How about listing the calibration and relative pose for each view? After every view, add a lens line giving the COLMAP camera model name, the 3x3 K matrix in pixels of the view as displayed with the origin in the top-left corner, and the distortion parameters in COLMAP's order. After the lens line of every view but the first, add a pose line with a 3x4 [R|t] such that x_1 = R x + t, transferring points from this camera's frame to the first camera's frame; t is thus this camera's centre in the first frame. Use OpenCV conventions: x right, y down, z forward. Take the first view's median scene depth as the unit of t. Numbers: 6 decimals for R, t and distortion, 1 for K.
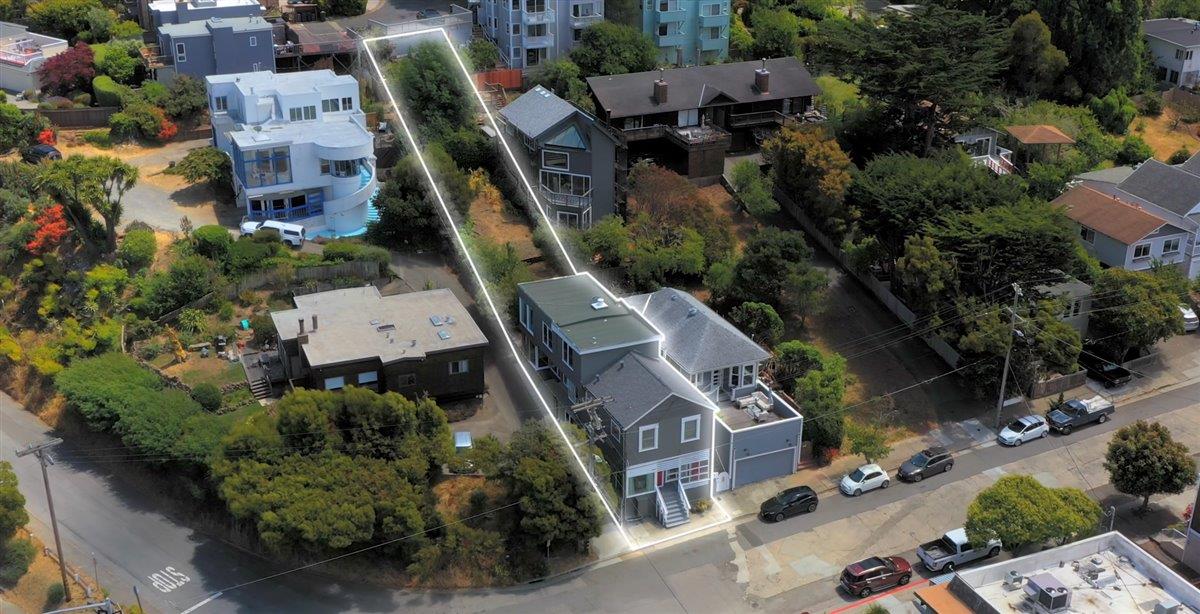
lens RADIAL K [[1408.1, 0, 600.0], [0, 1408.1, 307.0], [0, 0, 1]] dist [-0.005837, 0.009466]
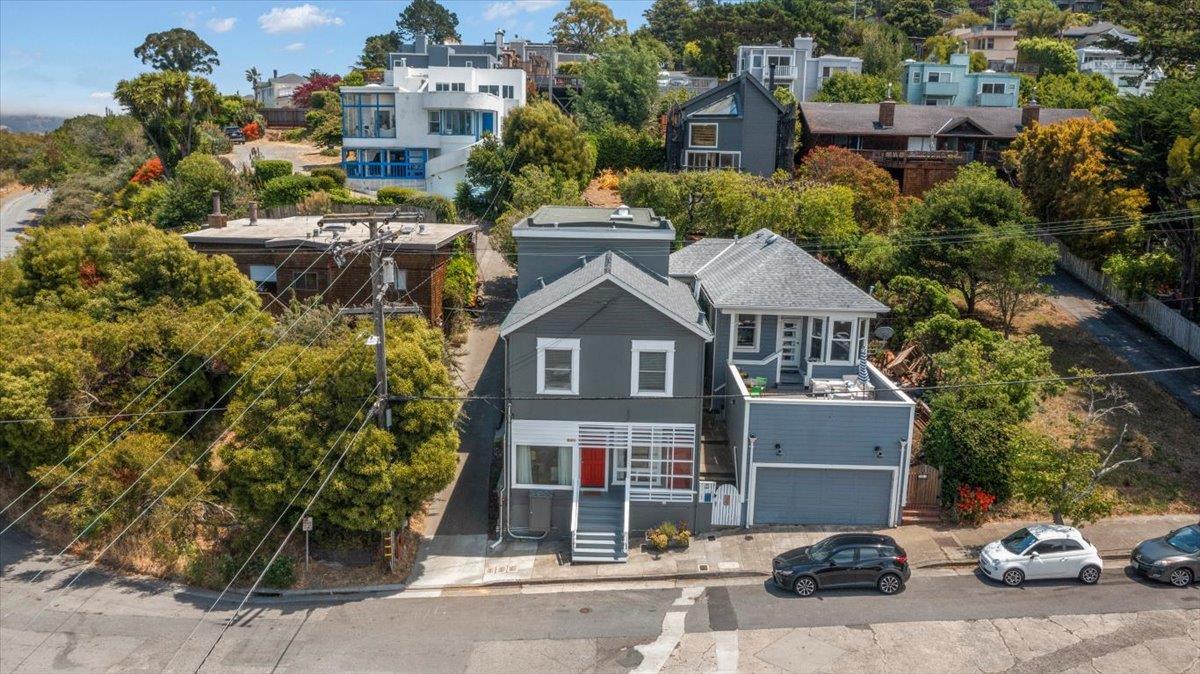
lens RADIAL K [[944.2, 0, 600.0], [0, 944.2, 337.0], [0, 0, 1]] dist [0.005135, -0.049874]
pose [[0.906775, 0.095996, -0.410541, 0.177161], [-0.182586, 0.967099, -0.177149, 0.133042], [0.380028, 0.235593, 0.894469, 0.668182]]
